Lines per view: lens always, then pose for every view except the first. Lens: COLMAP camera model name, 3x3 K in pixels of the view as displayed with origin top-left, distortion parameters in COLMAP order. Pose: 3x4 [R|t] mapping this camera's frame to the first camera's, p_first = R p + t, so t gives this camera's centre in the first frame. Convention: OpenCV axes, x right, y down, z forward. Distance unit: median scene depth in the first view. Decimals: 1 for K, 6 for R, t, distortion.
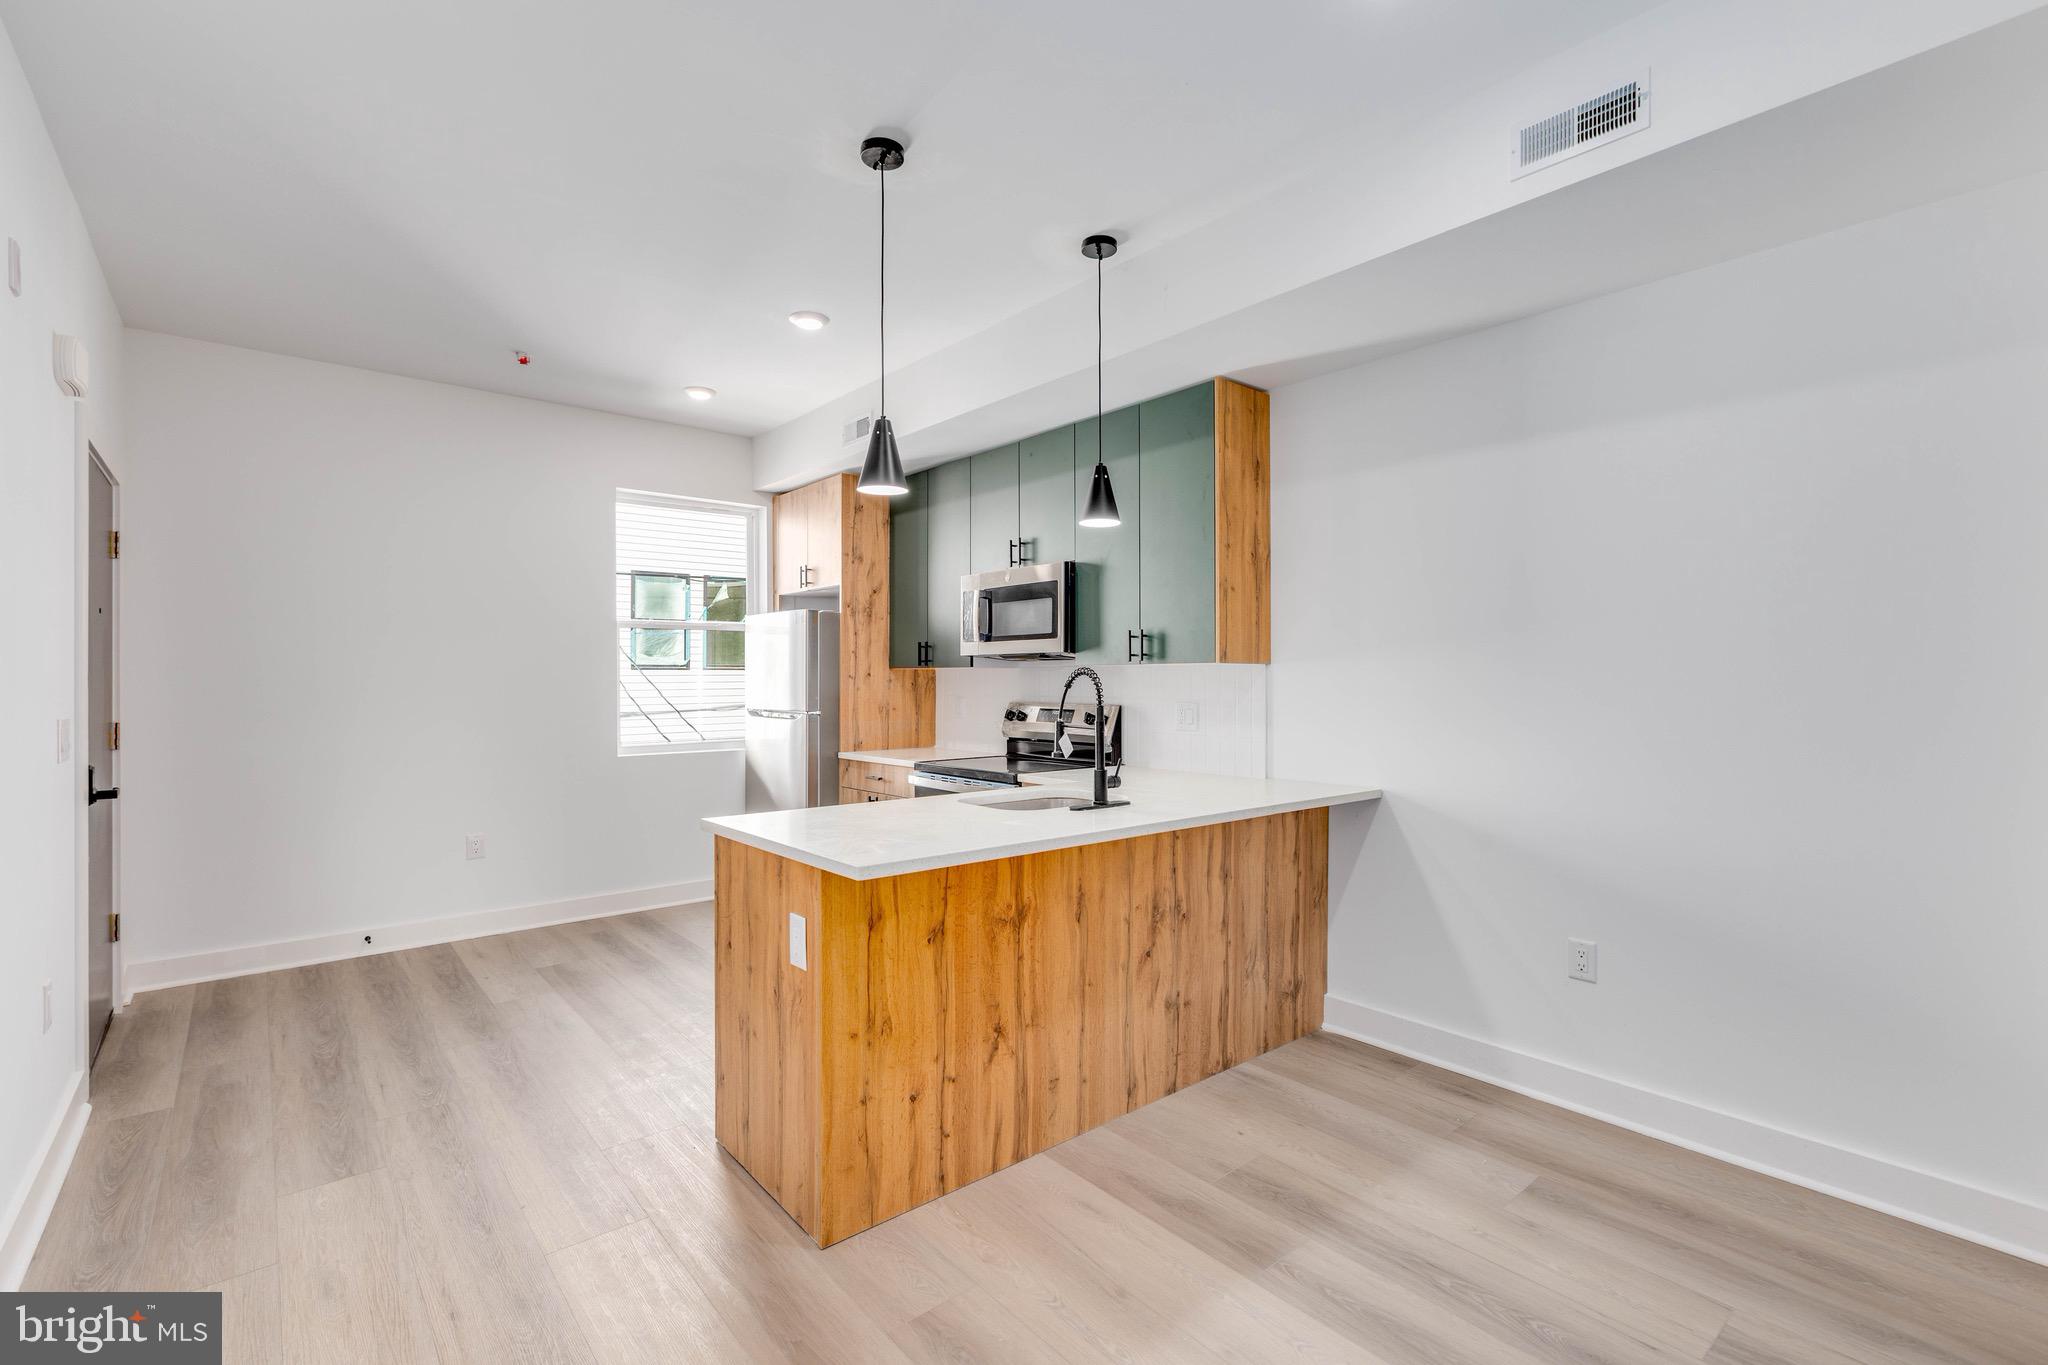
lens RADIAL K [[918.0, 0, 1018.2], [0, 918.0, 670.0], [0, 0, 1]] dist [0.013252, 0.000462]
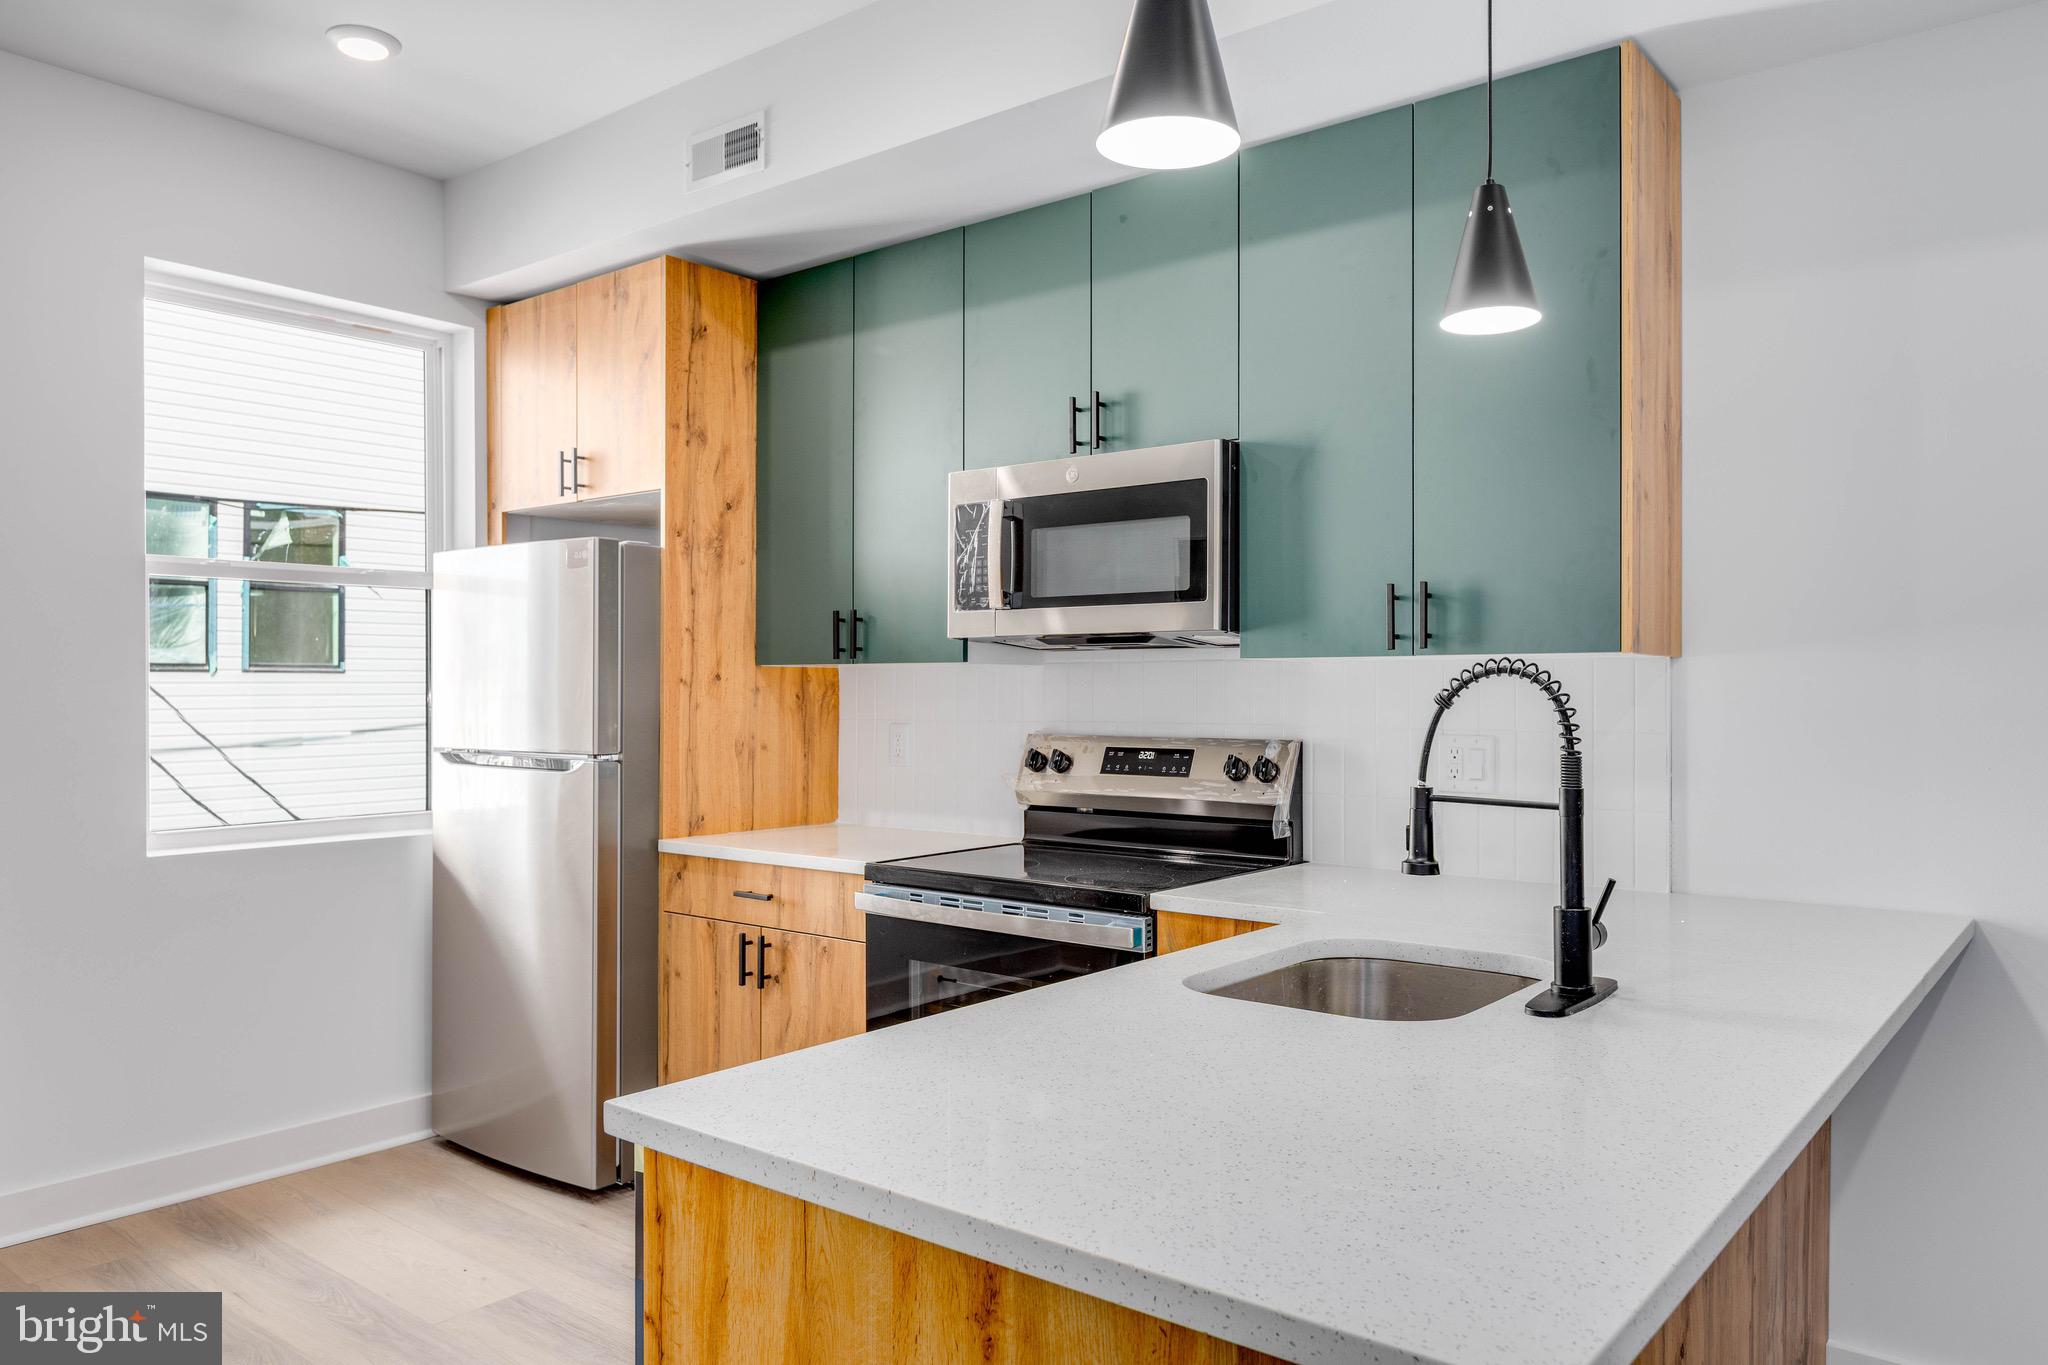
lens RADIAL K [[1411.1, 0, 1029.1], [0, 1411.1, 690.8], [0, 0, 1]] dist [0.005164, -0.001407]
pose [[0.980259, 0.001666, 0.197711, -0.175866], [-0.003720, 0.999943, 0.010016, 0.004451], [-0.197683, -0.010554, 0.980209, 0.281034]]
